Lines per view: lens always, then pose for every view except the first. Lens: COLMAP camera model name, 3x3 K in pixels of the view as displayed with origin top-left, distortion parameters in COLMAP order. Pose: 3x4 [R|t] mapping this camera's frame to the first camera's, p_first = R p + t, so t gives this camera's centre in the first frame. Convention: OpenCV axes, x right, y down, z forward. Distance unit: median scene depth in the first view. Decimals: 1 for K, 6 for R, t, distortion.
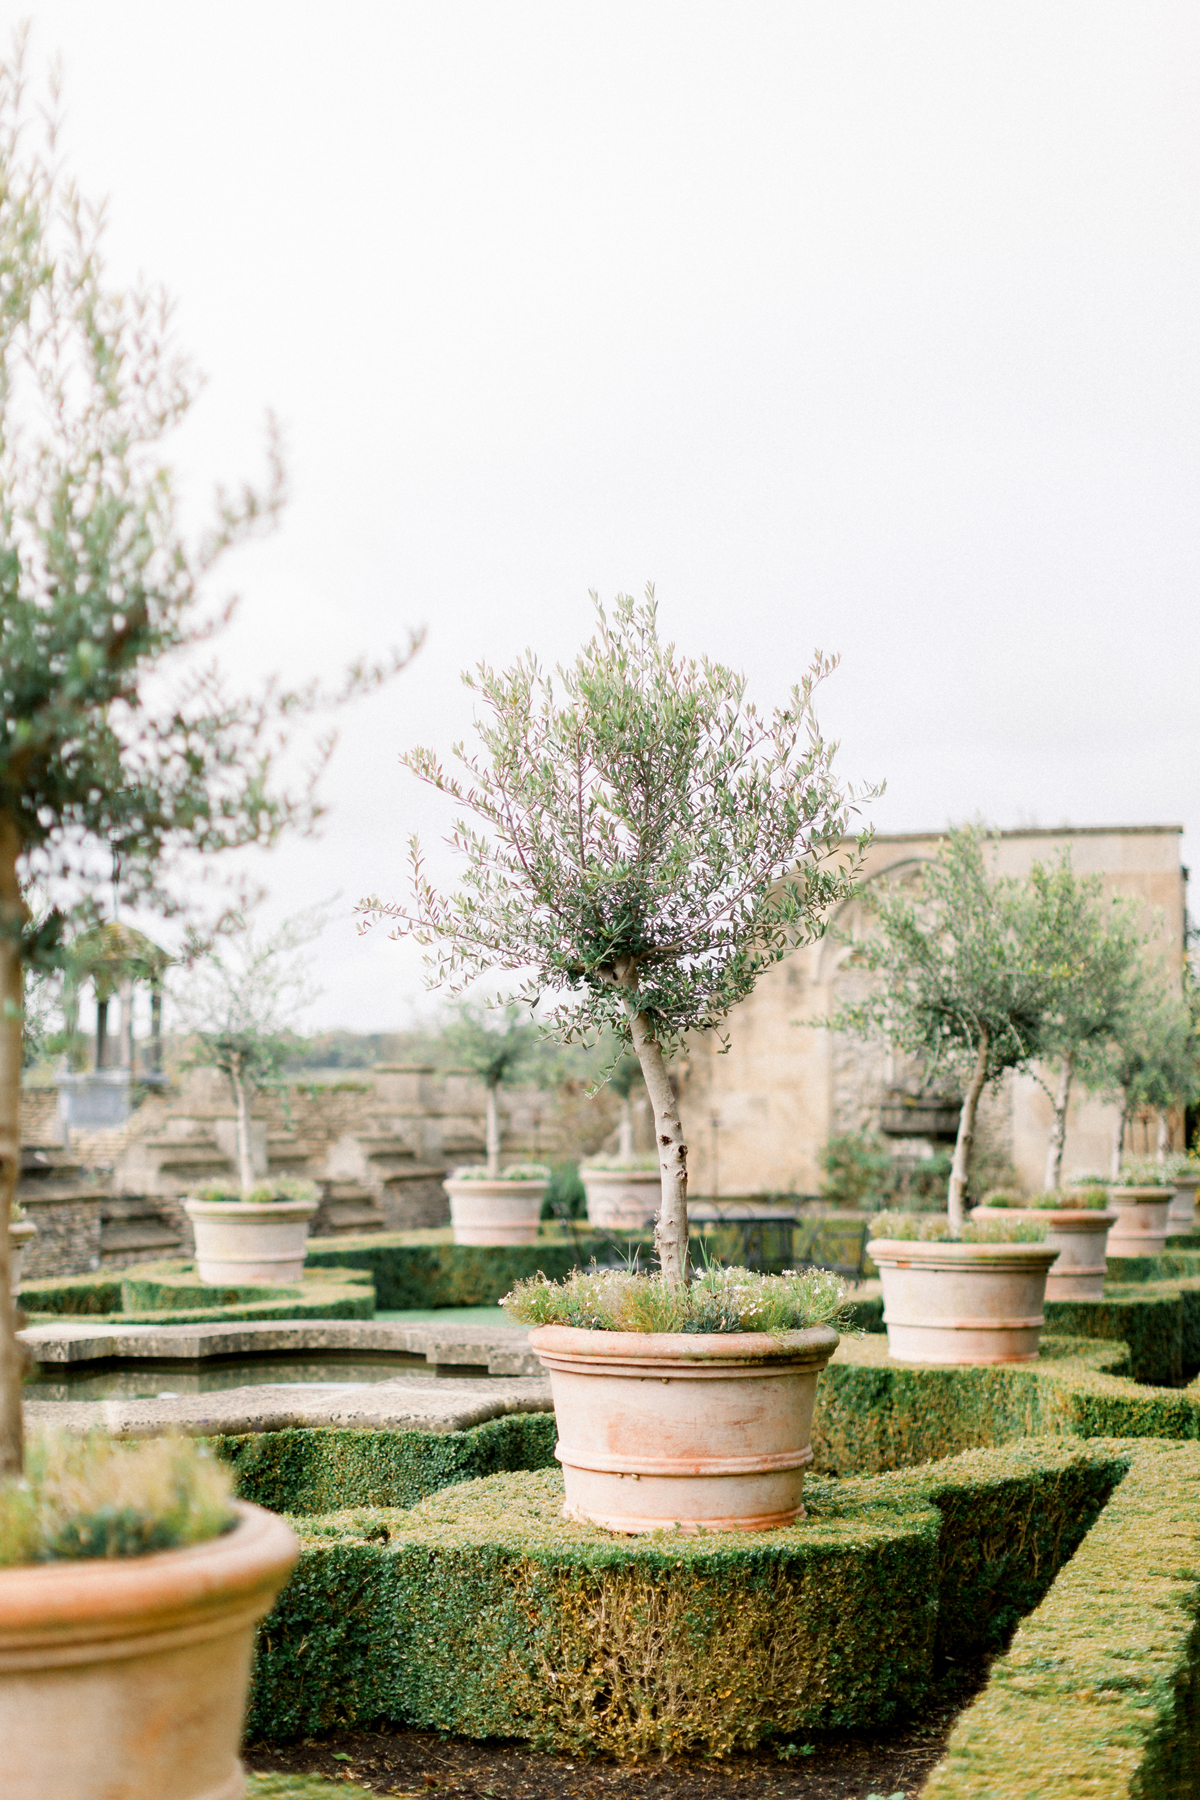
lens RADIAL K [[2507.0, 0, 594.4], [0, 2507.0, 916.0], [0, 0, 1]] dist [0.025730, -0.041929]
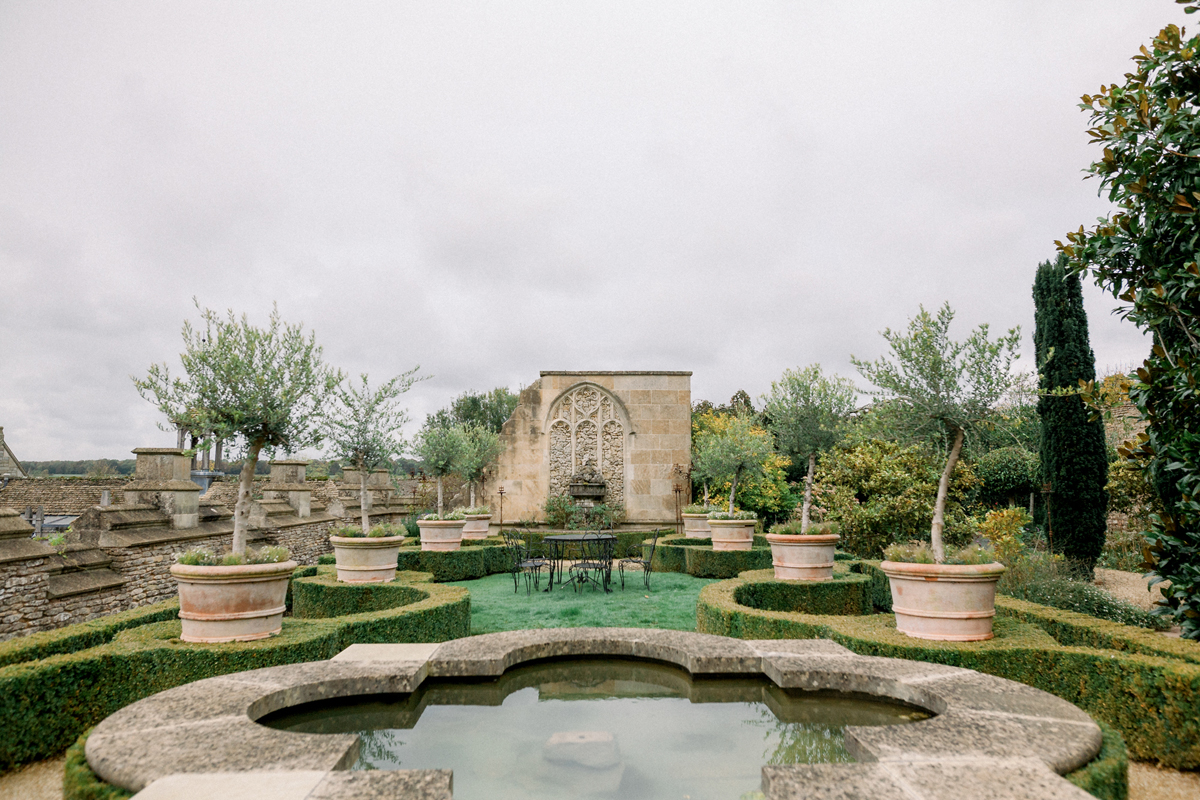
lens RADIAL K [[827.2, 0, 600.0], [0, 827.2, 400.0], [0, 0, 1]] dist [-0.045479, 0.000117]
pose [[0.953855, 0.030165, 0.298748, -0.136464], [-0.021186, 0.999223, -0.033249, 0.028243], [-0.299519, 0.025385, 0.953753, 0.334080]]
